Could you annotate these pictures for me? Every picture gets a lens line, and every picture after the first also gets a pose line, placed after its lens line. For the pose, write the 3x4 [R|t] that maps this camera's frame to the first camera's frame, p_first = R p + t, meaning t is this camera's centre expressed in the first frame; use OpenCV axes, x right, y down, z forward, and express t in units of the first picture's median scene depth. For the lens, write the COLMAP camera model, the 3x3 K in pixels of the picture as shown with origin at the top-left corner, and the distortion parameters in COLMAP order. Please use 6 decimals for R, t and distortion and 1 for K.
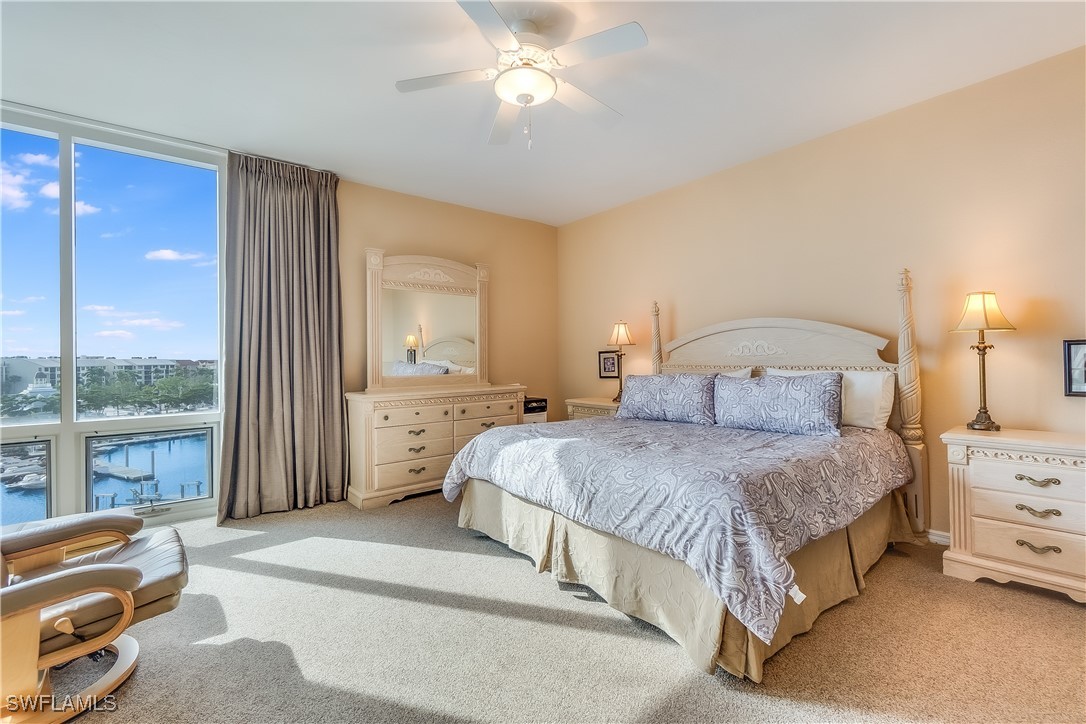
lens RADIAL K [[466.2, 0, 511.5], [0, 466.2, 357.5], [0, 0, 1]] dist [-0.004869, -0.000970]
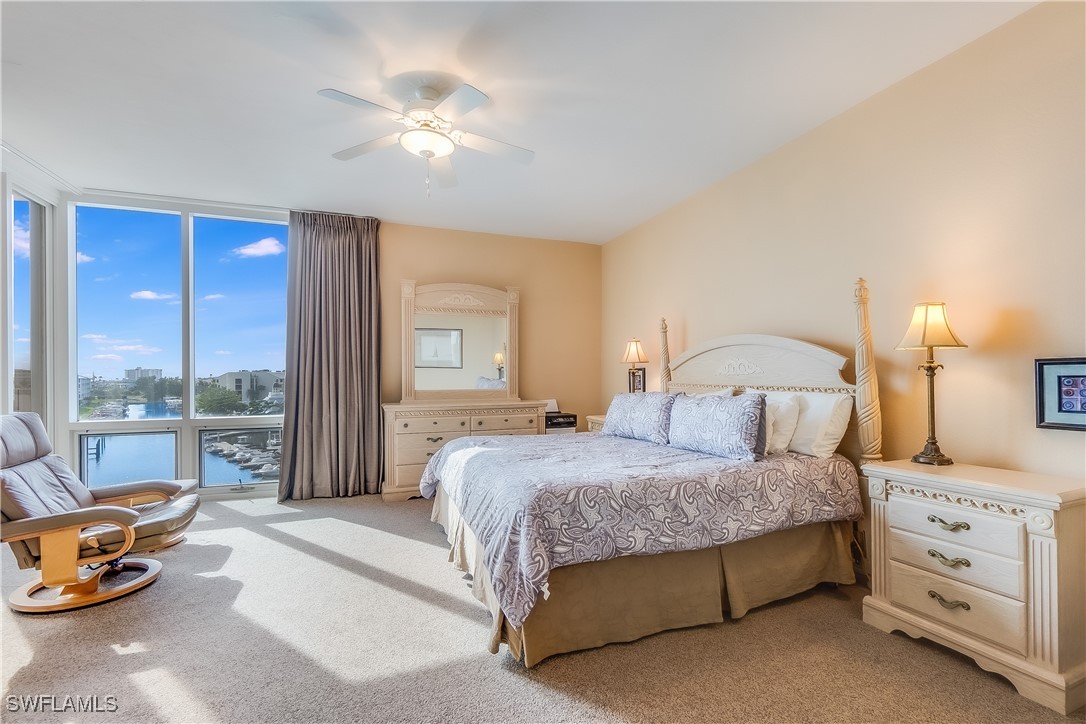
lens RADIAL K [[466.2, 0, 515.1], [0, 466.2, 377.4], [0, 0, 1]] dist [-0.004869, -0.000970]
pose [[0.954272, 0.008865, -0.298808, 0.511094], [-0.006176, 0.999931, 0.009943, -0.006884], [0.298875, -0.007643, 0.954262, -0.047166]]
